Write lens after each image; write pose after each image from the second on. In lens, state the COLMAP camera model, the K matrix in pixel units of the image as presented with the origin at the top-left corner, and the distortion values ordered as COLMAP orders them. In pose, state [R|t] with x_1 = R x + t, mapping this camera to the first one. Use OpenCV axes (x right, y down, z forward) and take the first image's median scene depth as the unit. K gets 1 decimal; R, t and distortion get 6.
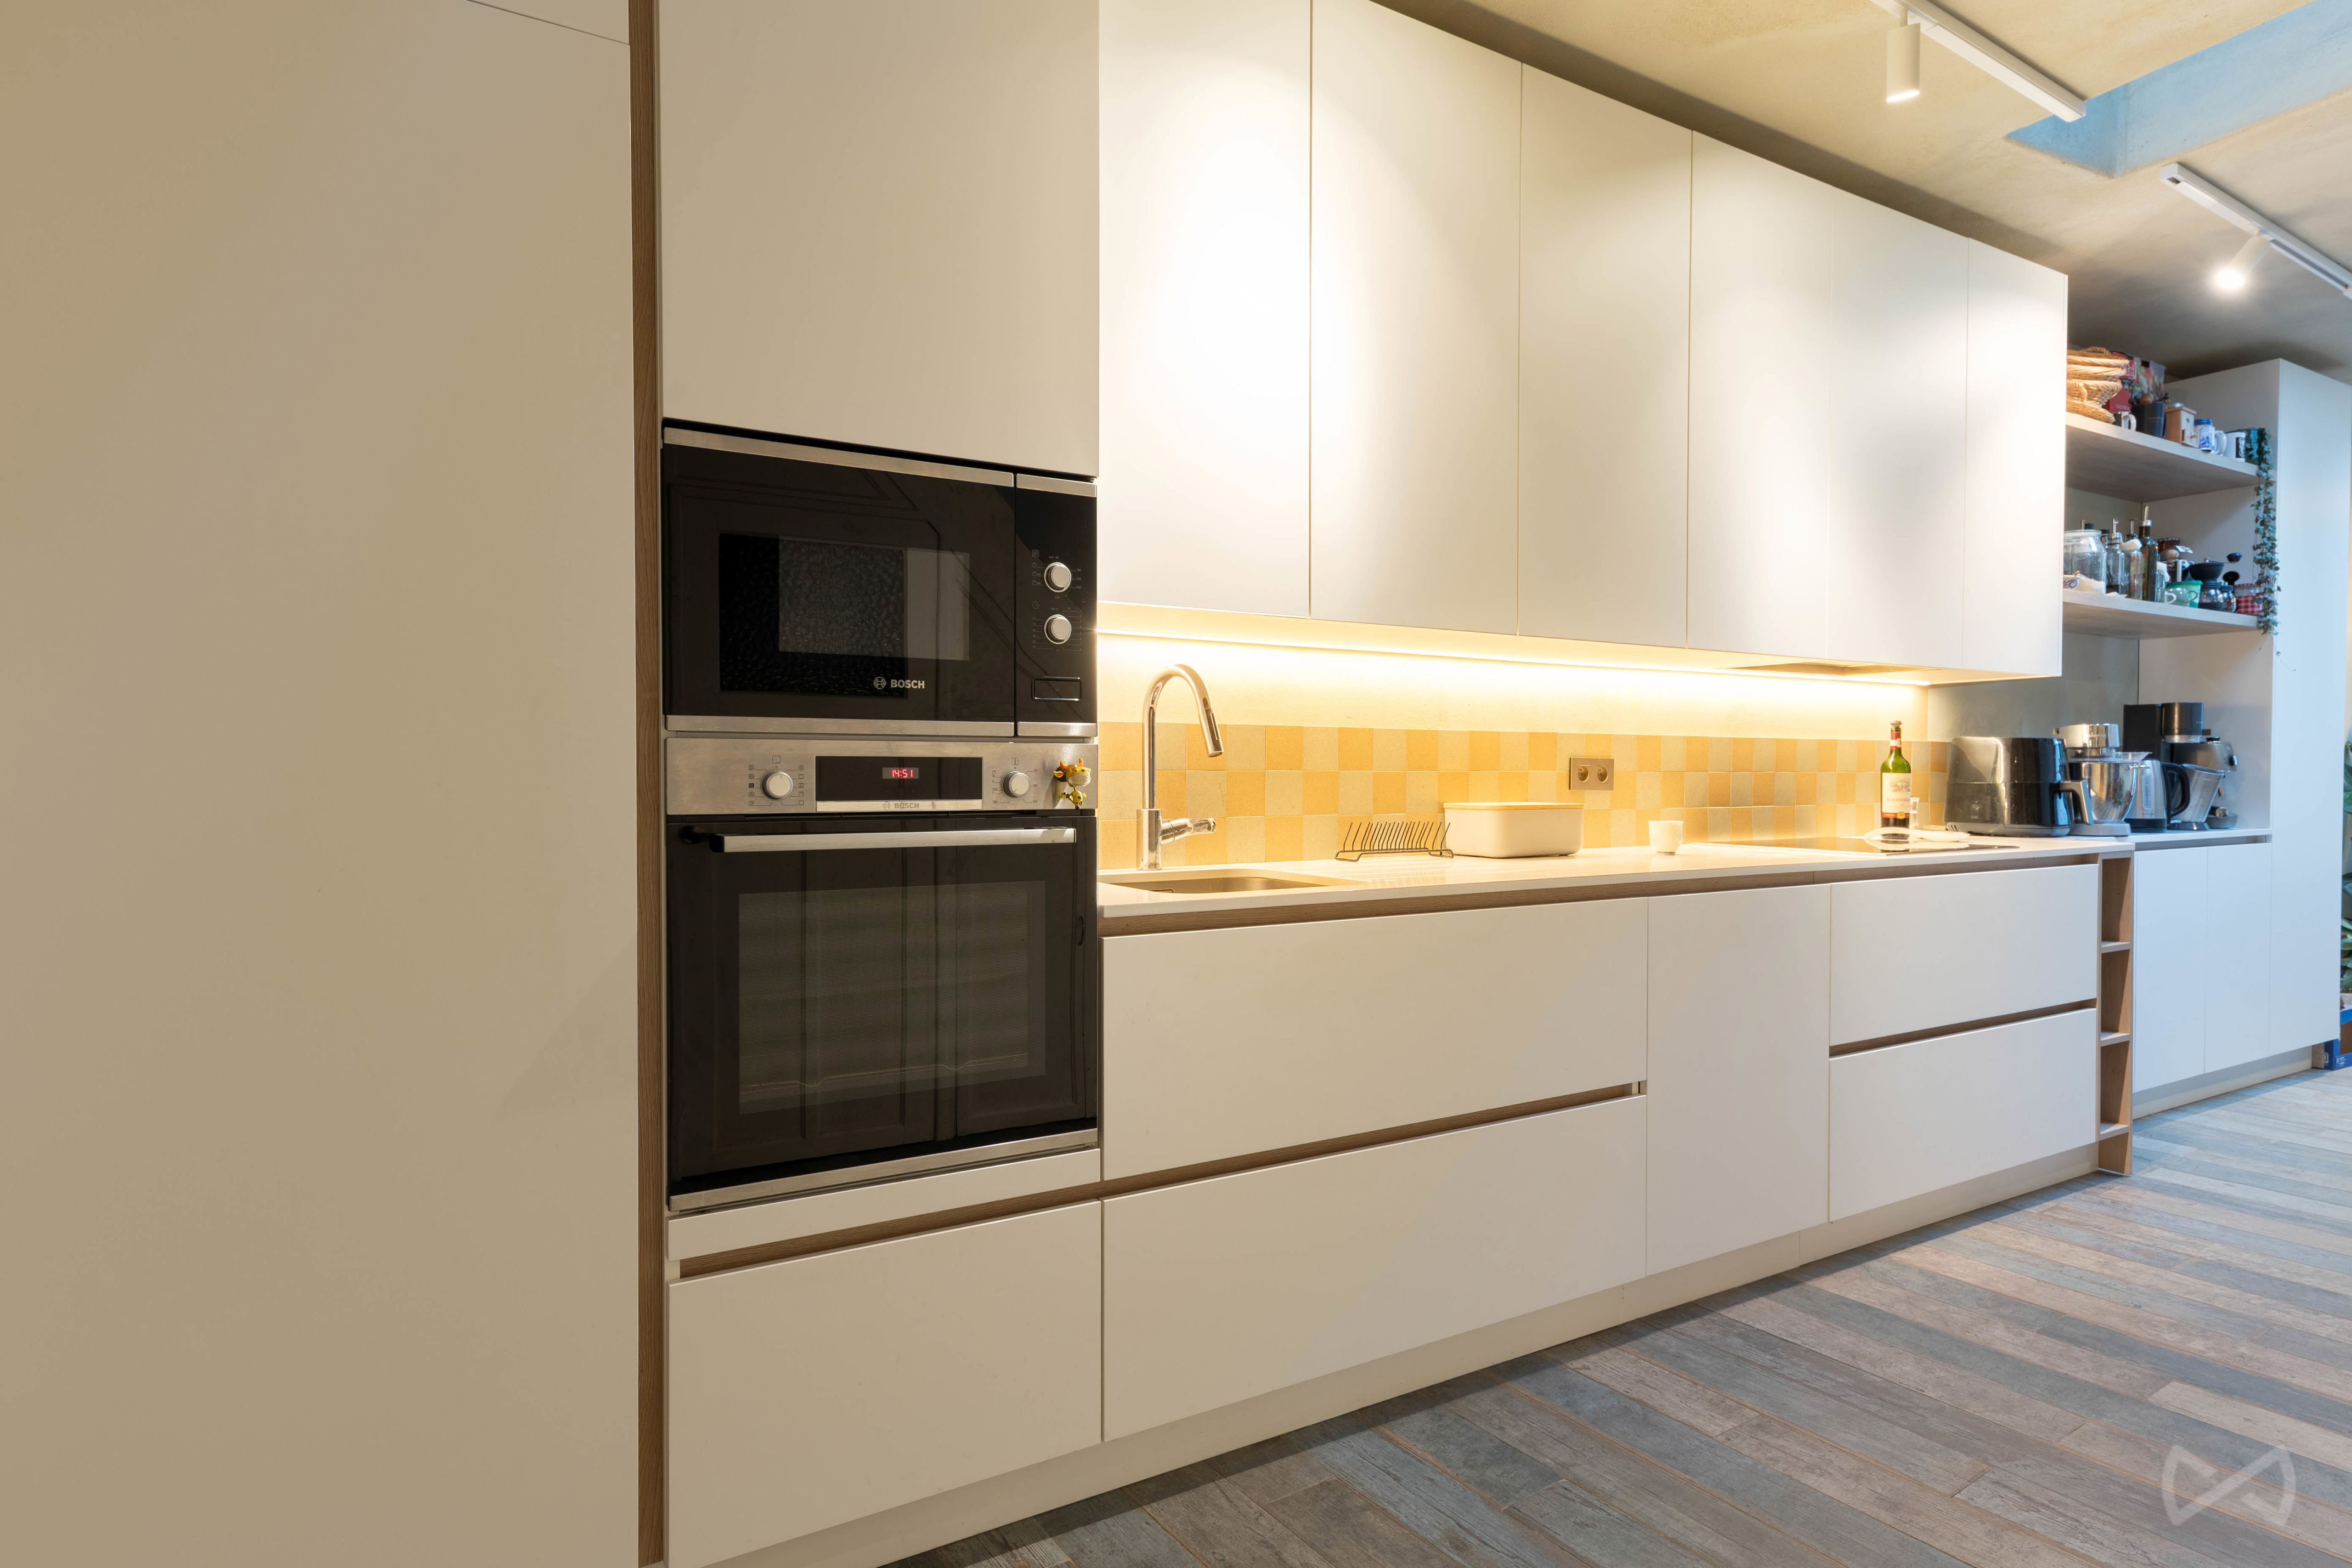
lens RADIAL K [[1253.4, 0, 1176.0], [0, 1253.4, 784.0], [0, 0, 1]] dist [-0.001080, -0.000491]
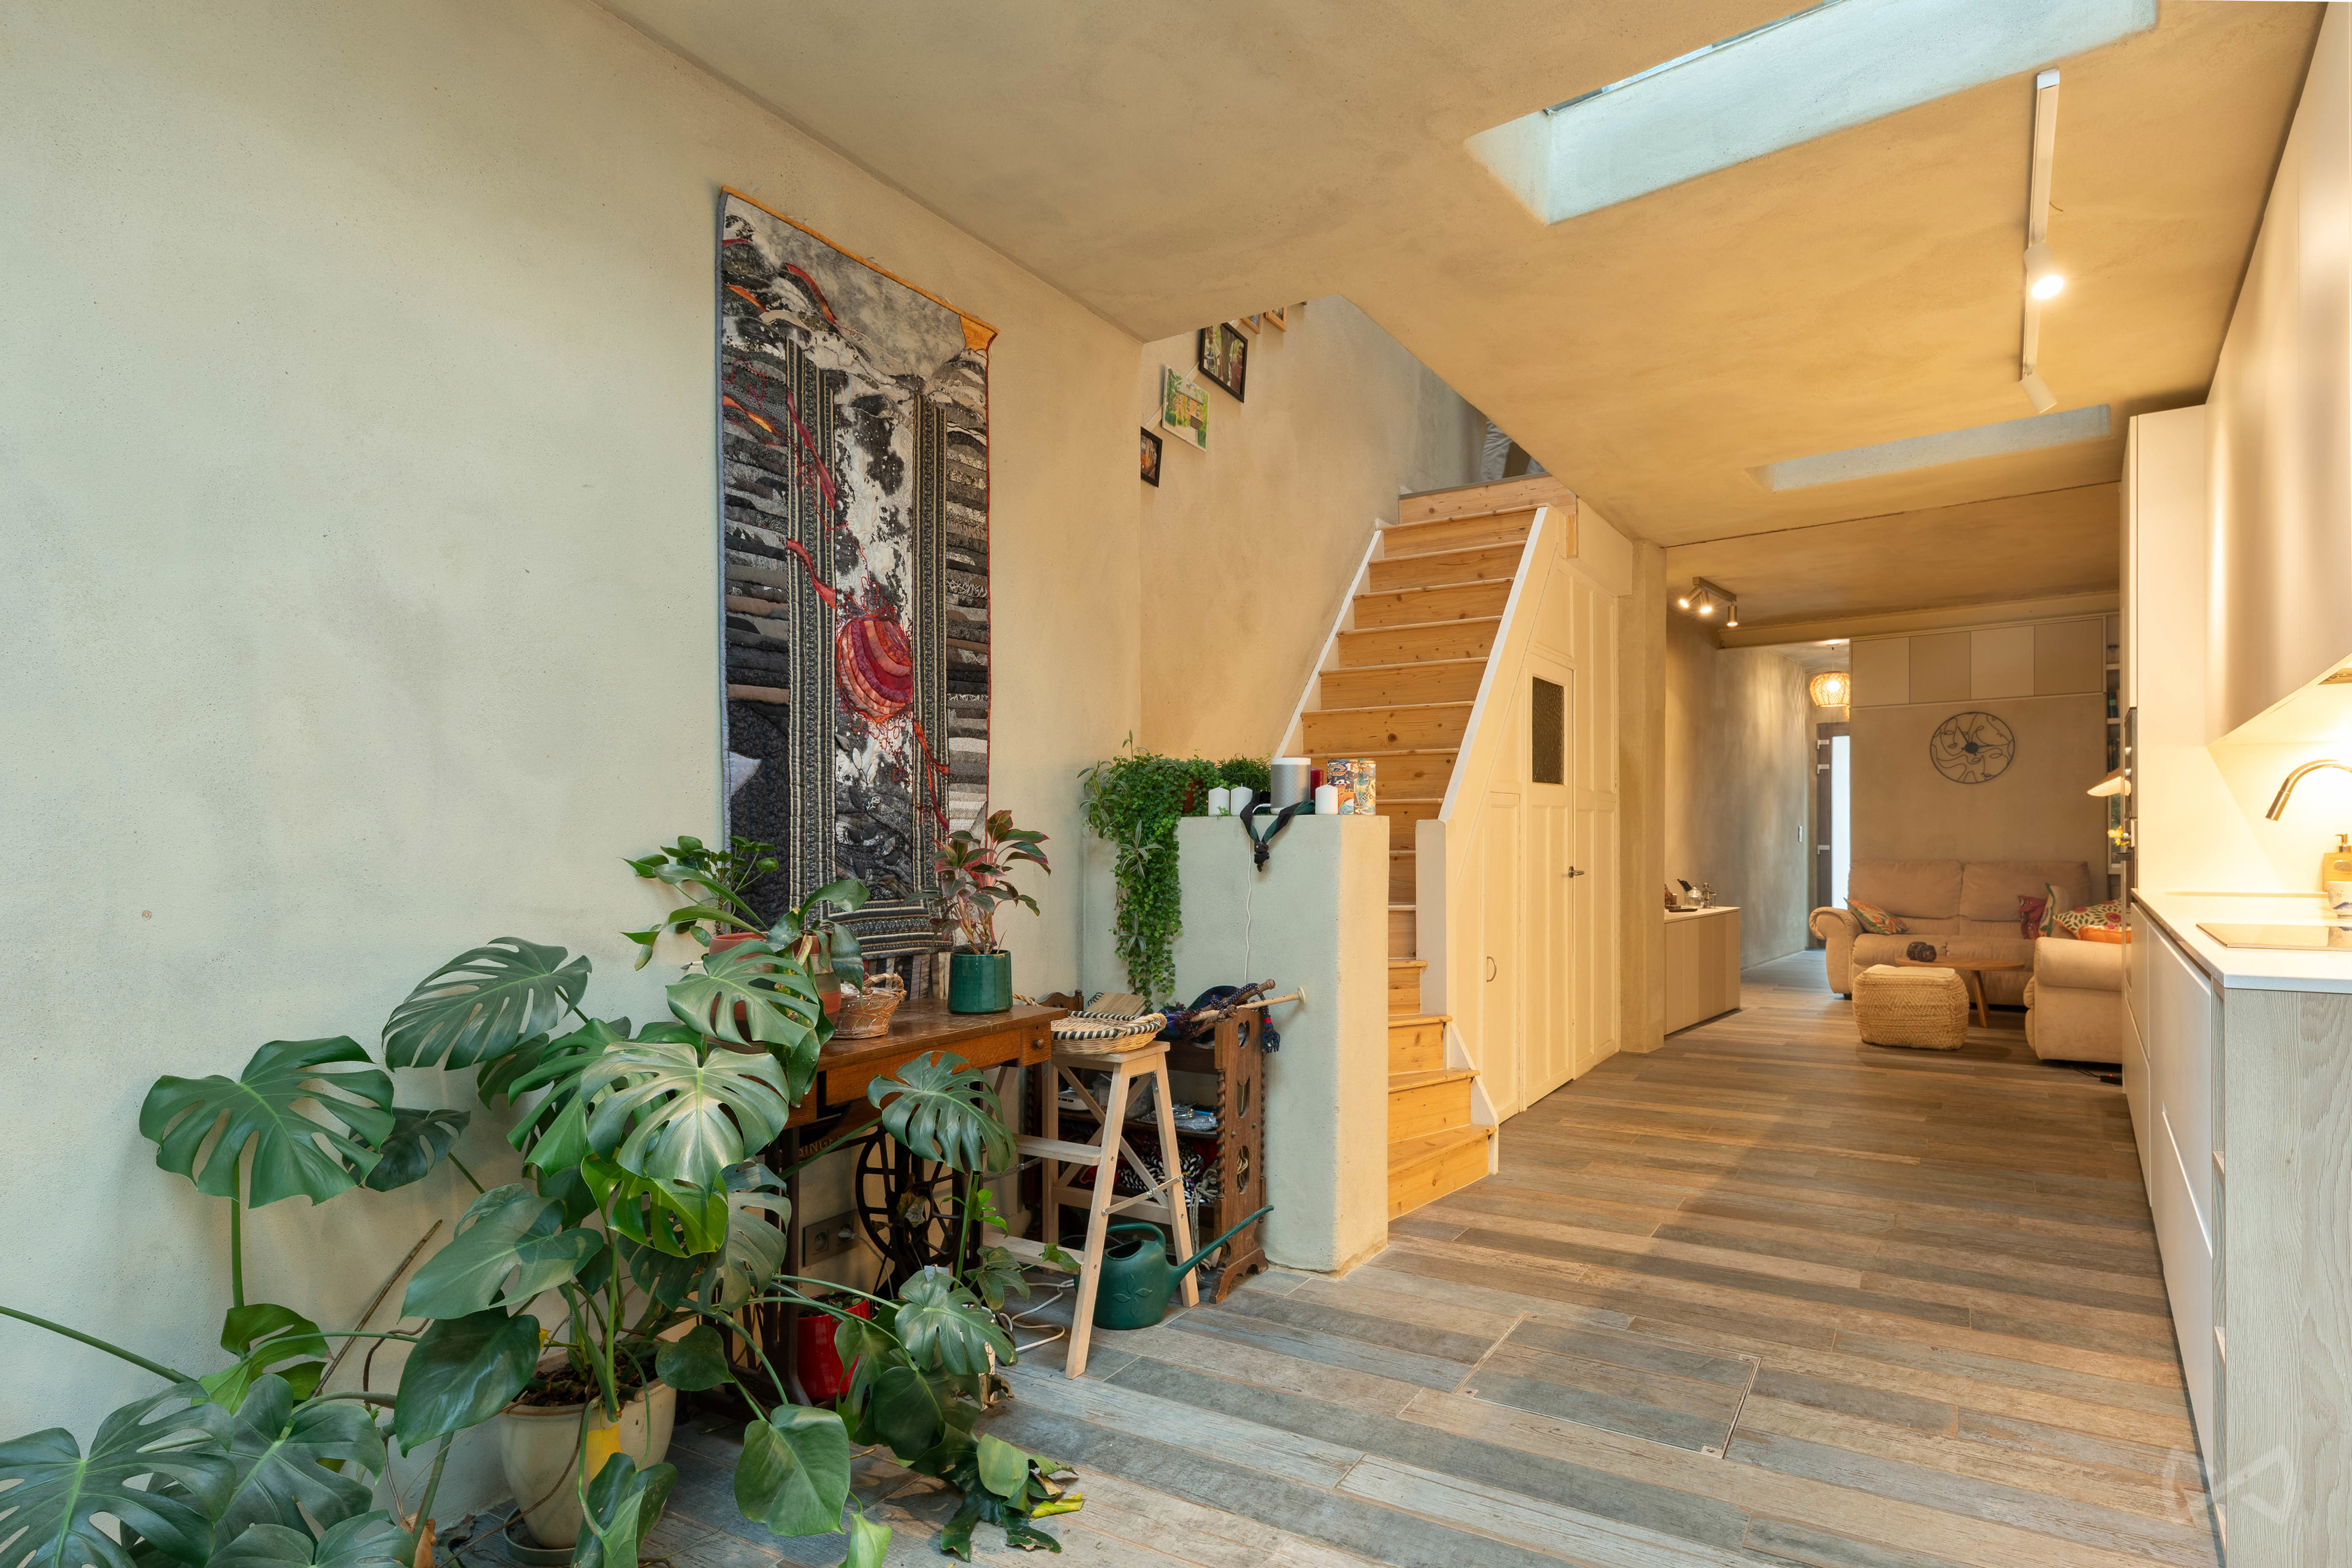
lens RADIAL K [[1243.0, 0, 1176.8], [0, 1243.0, 854.3], [0, 0, 1]] dist [0.023239, 0.000197]
pose [[-0.914801, 0.008999, -0.403804, 1.760066], [-0.000262, 0.999738, 0.022874, -0.022595], [0.403904, 0.021031, -0.914559, 1.687147]]
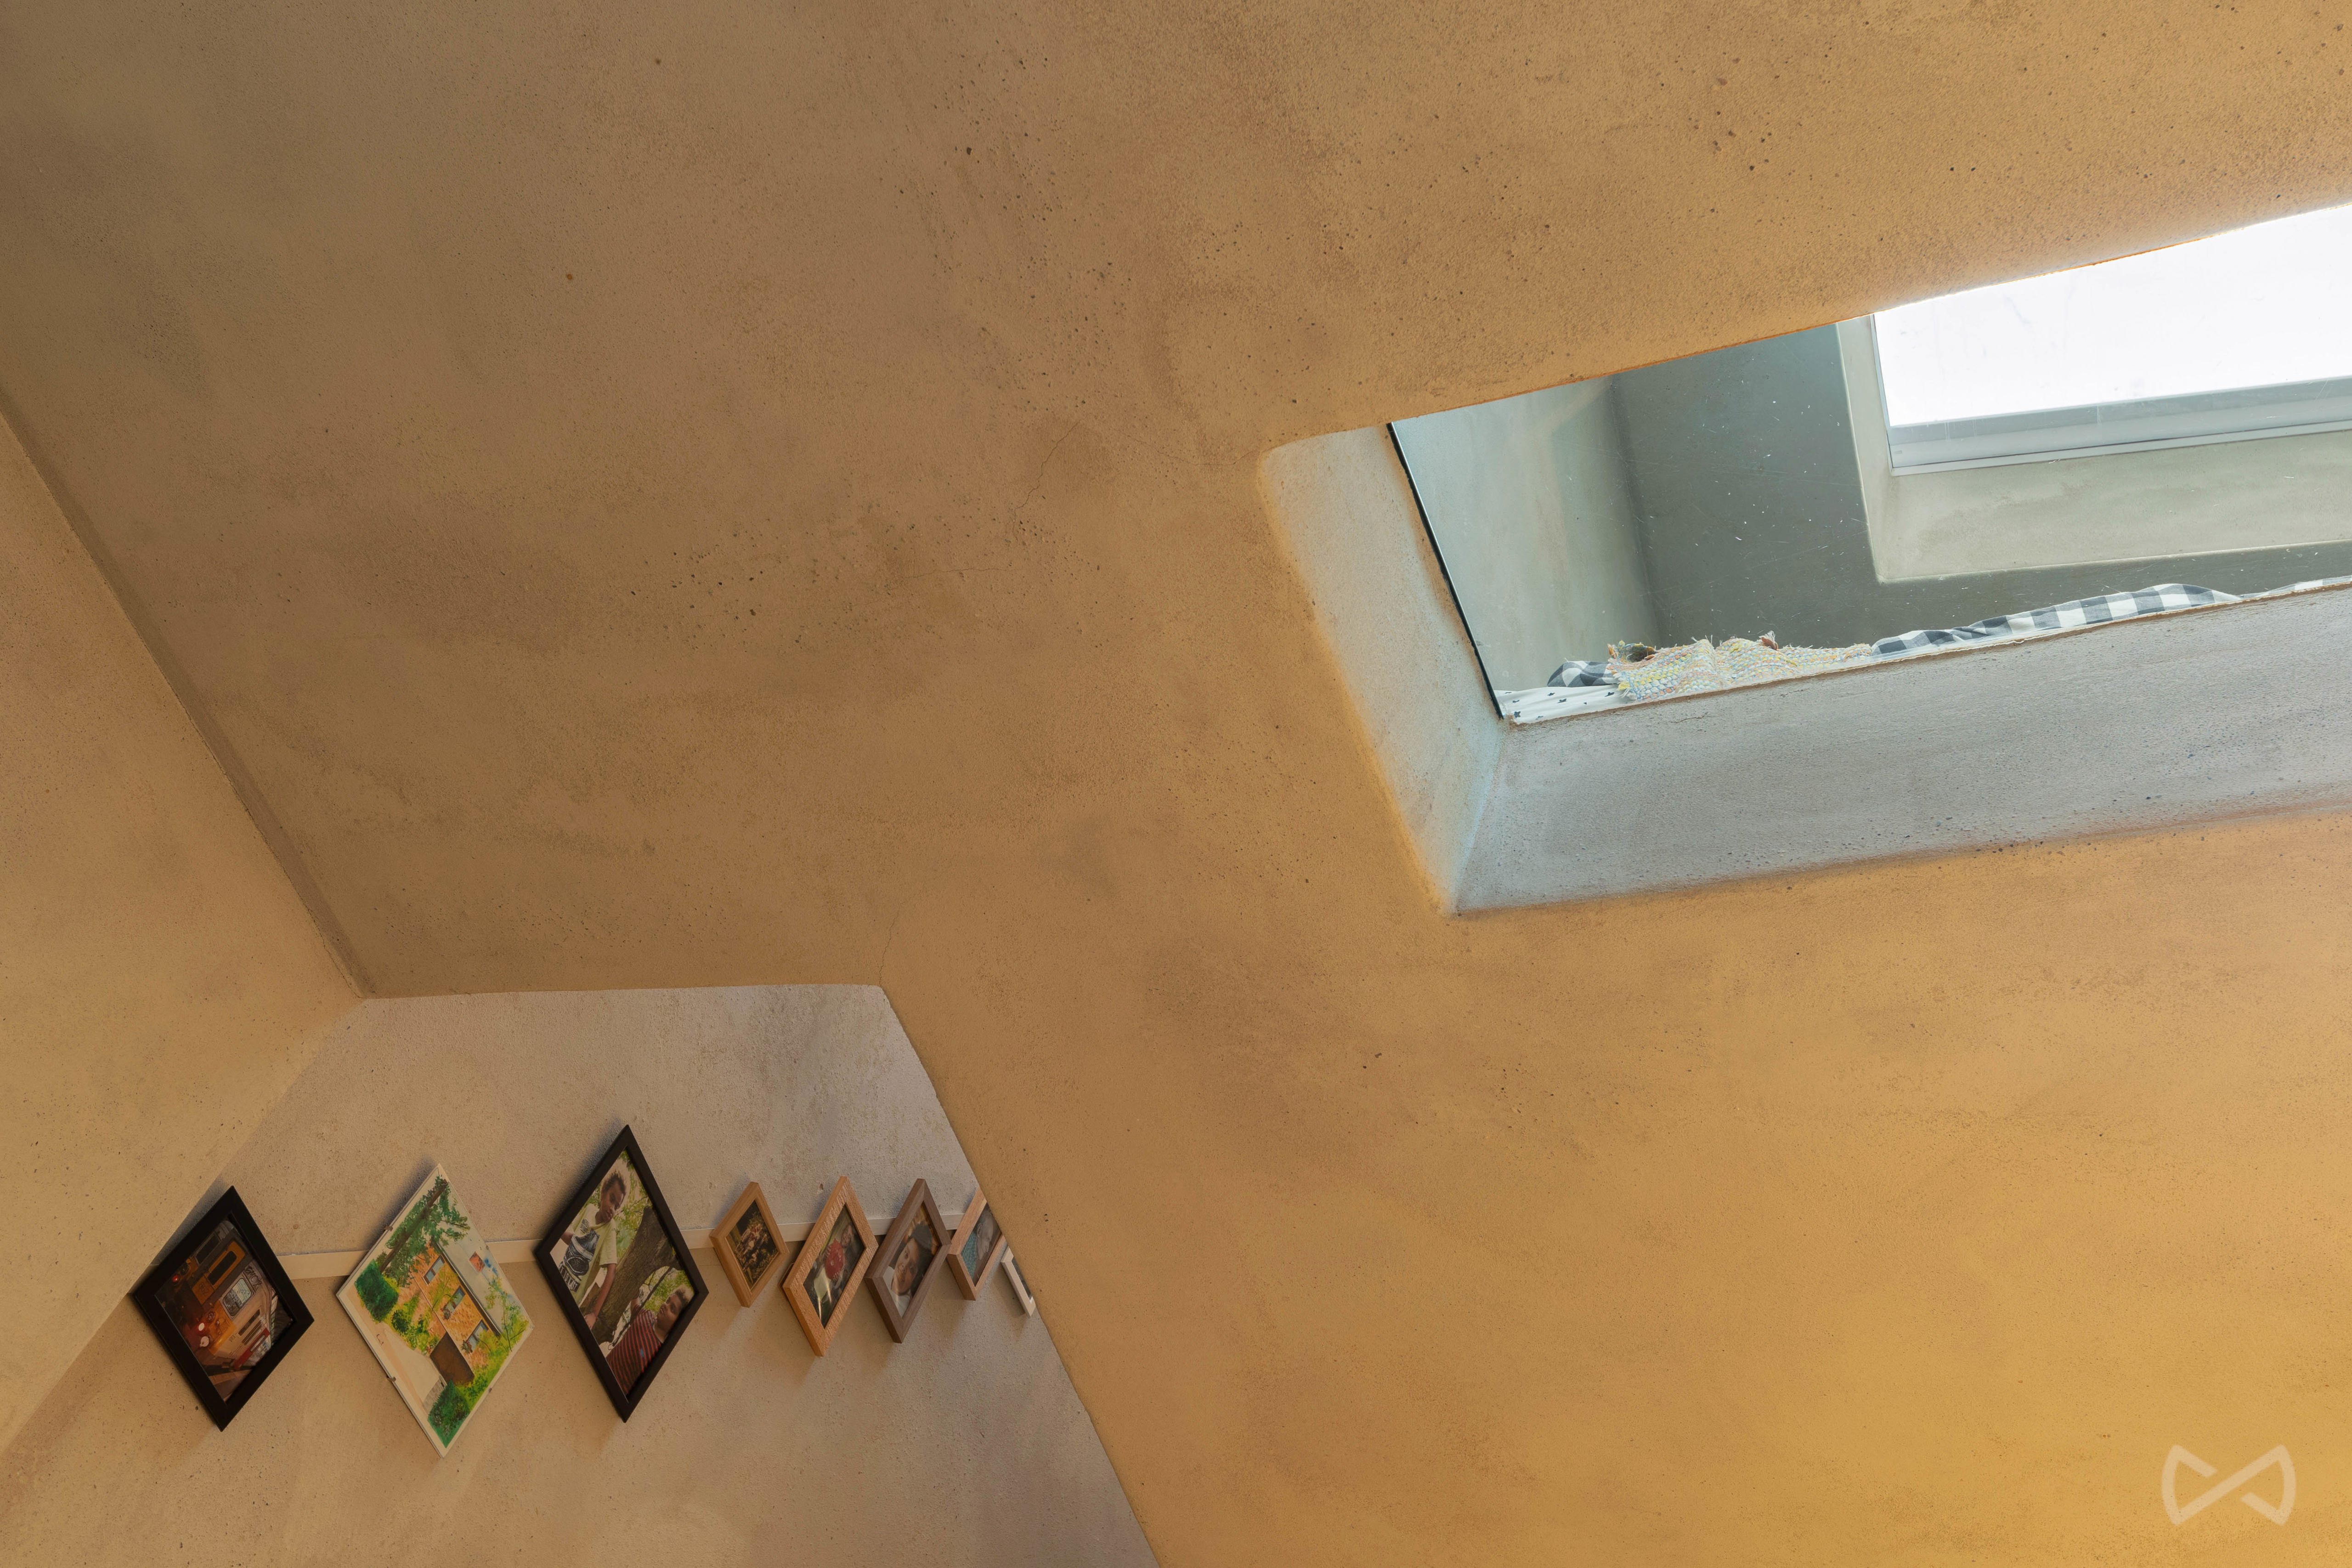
lens RADIAL K [[2407.1, 0, 1176.0], [0, 2407.1, 784.0], [0, 0, 1]] dist [0.020431, 0.001092]
pose [[-0.738425, -0.624631, -0.254097, 1.262523], [-0.290420, 0.634654, -0.716150, -0.021042], [0.608593, -0.455028, -0.650049, 1.225025]]
